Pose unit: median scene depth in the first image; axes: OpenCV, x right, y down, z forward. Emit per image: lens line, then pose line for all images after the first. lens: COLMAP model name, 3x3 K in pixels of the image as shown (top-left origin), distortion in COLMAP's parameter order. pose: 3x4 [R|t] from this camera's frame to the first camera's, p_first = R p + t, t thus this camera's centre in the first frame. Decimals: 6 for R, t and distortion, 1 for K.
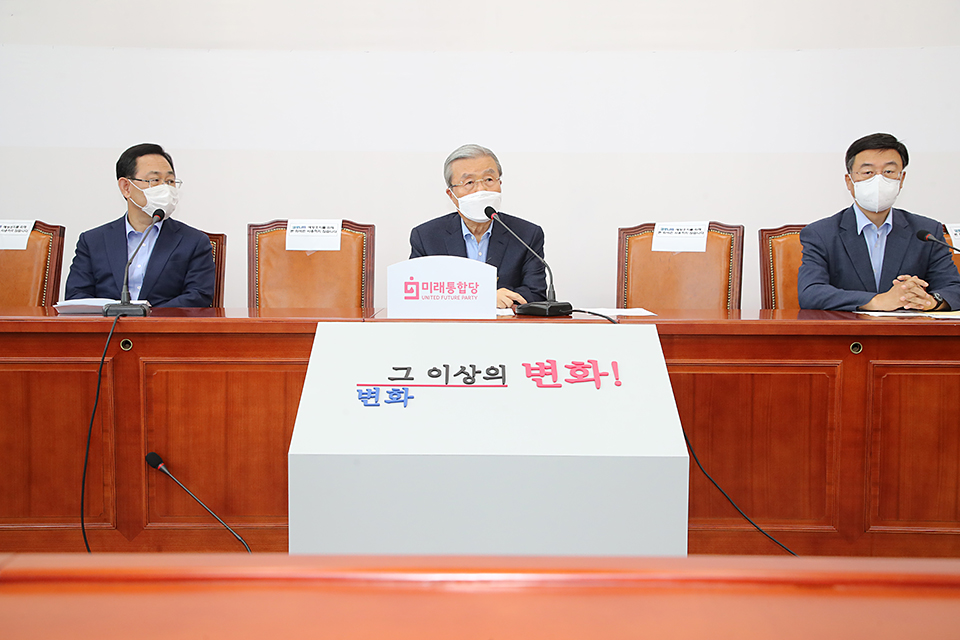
lens RADIAL K [[995.4, 0, 480.0], [0, 995.4, 320.0], [0, 0, 1]] dist [0.092636, 0.006275]
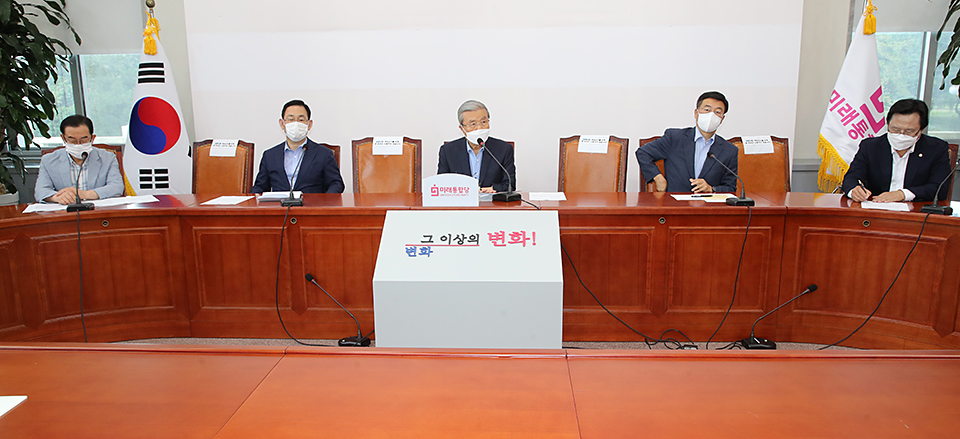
lens RADIAL K [[704.5, 0, 480.0], [0, 704.5, 219.5], [0, 0, 1]] dist [0.002493, 0.000437]
pose [[0.998457, -0.004818, -0.055321, 0.096360], [0.010928, 0.993796, 0.110682, -0.128336], [0.054445, -0.111115, 0.992315, -0.369232]]
